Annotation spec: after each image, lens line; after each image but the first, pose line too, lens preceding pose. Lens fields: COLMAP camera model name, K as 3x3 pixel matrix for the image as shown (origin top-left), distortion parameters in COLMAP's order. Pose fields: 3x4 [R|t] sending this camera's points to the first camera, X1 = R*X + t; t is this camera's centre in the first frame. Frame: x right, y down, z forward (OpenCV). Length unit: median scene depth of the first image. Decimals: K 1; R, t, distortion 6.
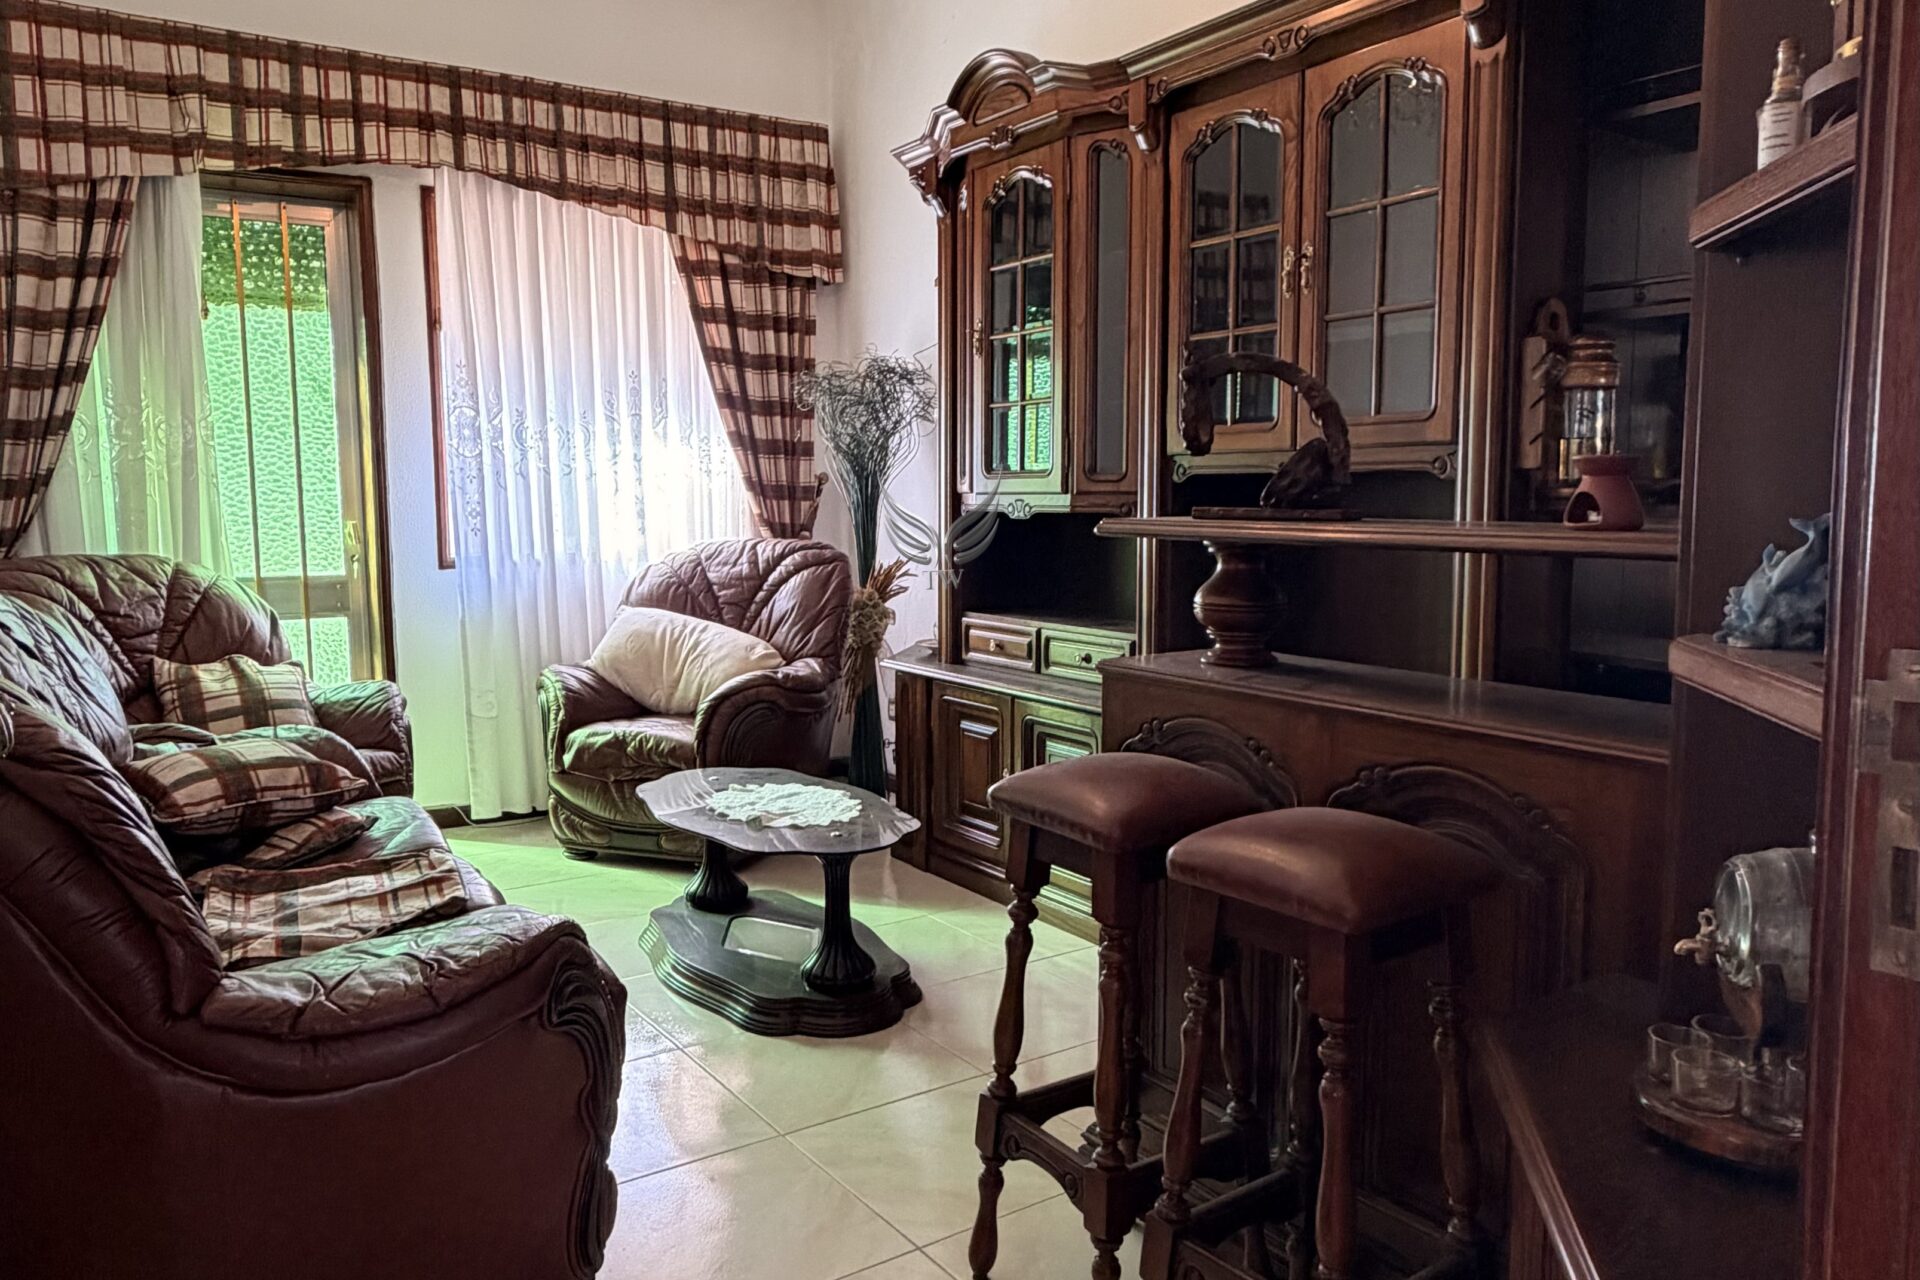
lens RADIAL K [[1361.9, 0, 958.1], [0, 1361.9, 630.0], [0, 0, 1]] dist [-0.000687, -0.002508]
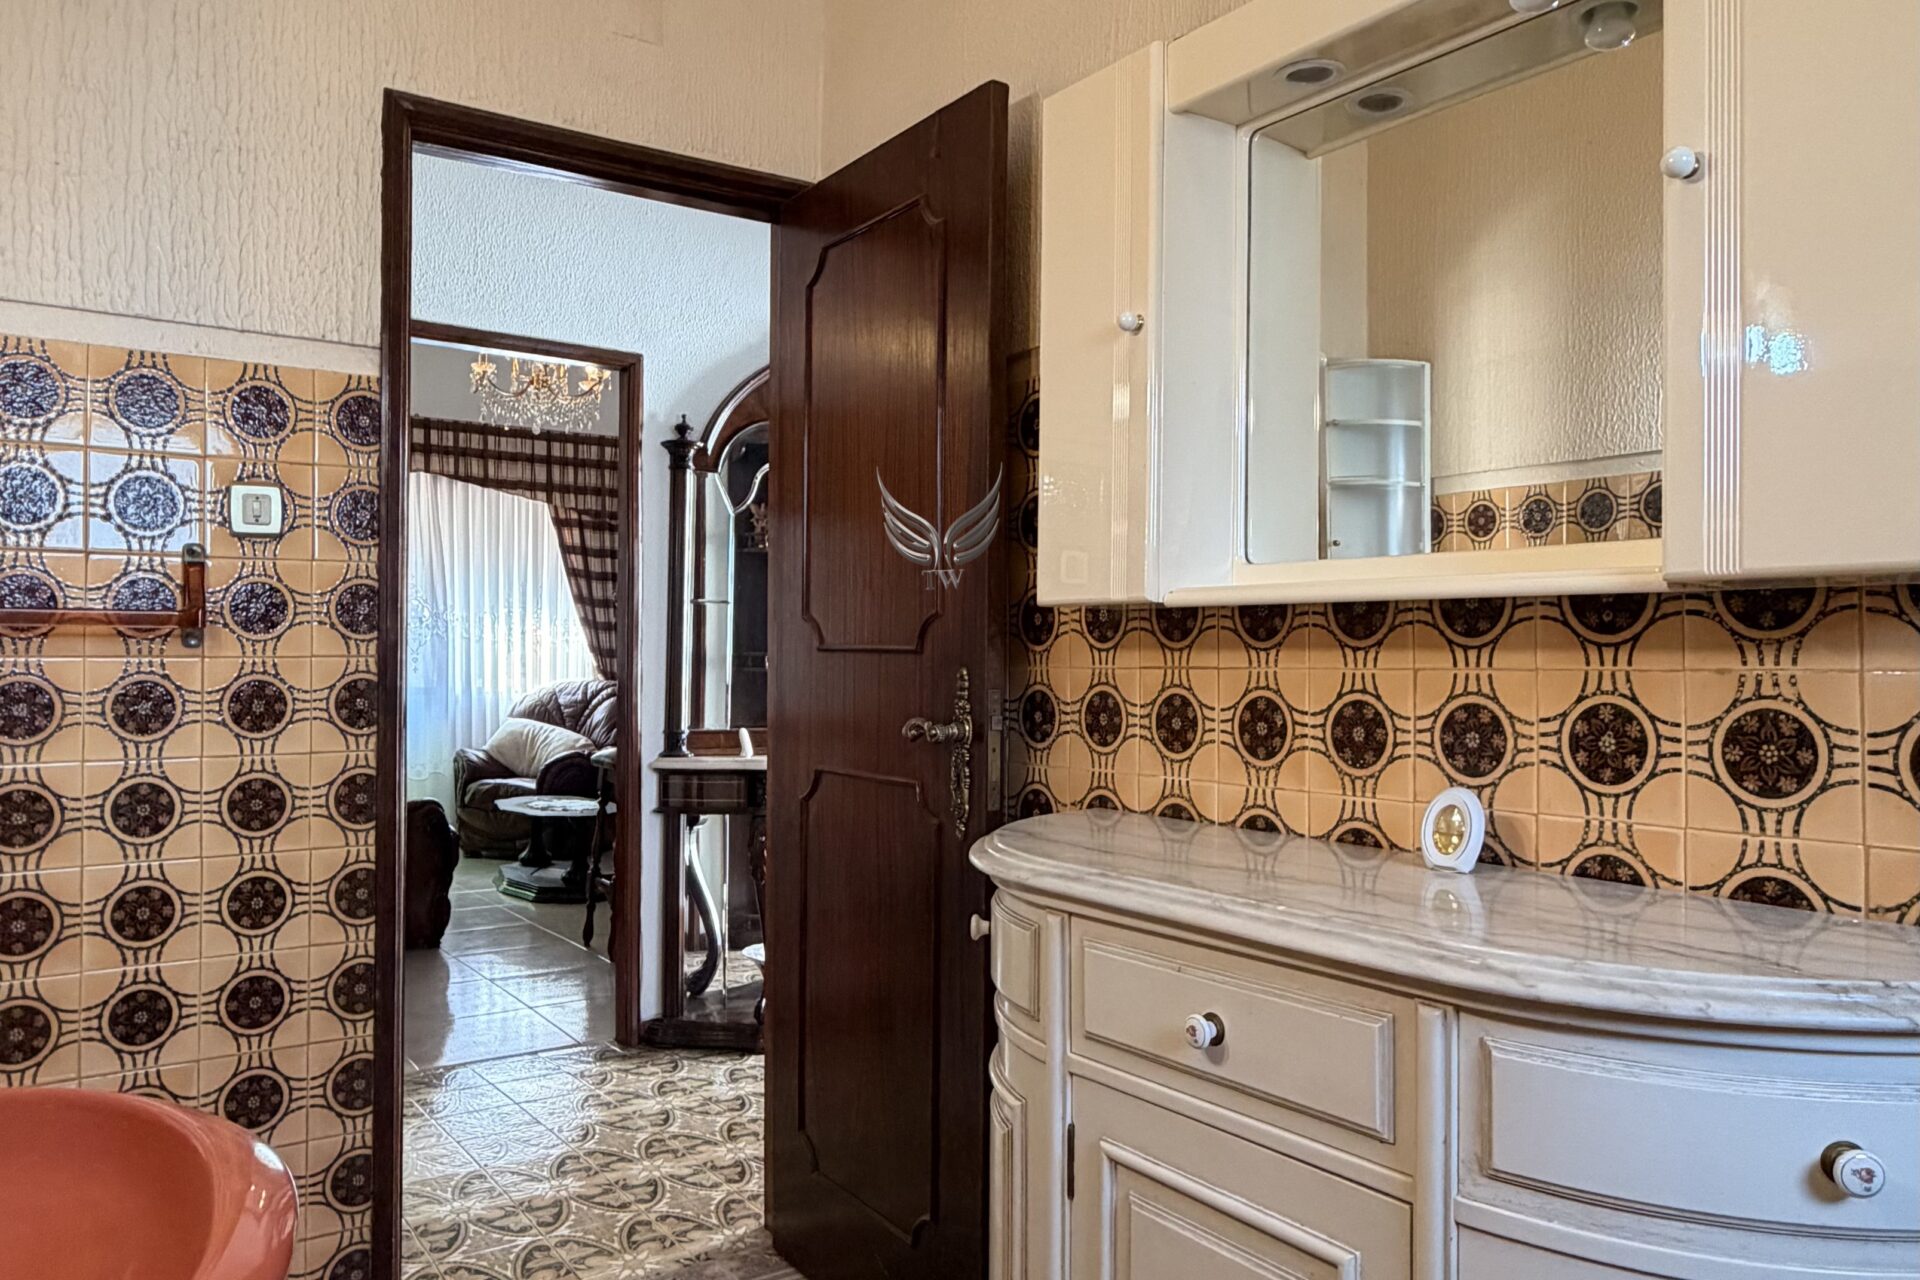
lens RADIAL K [[1361.9, 0, 958.1], [0, 1361.9, 630.0], [0, 0, 1]] dist [-0.000687, -0.002508]
pose [[0.999737, 0.013410, 0.018610, 0.287293], [-0.010966, 0.992008, -0.125695, 0.082096], [-0.020147, 0.125458, 0.991894, -0.728858]]
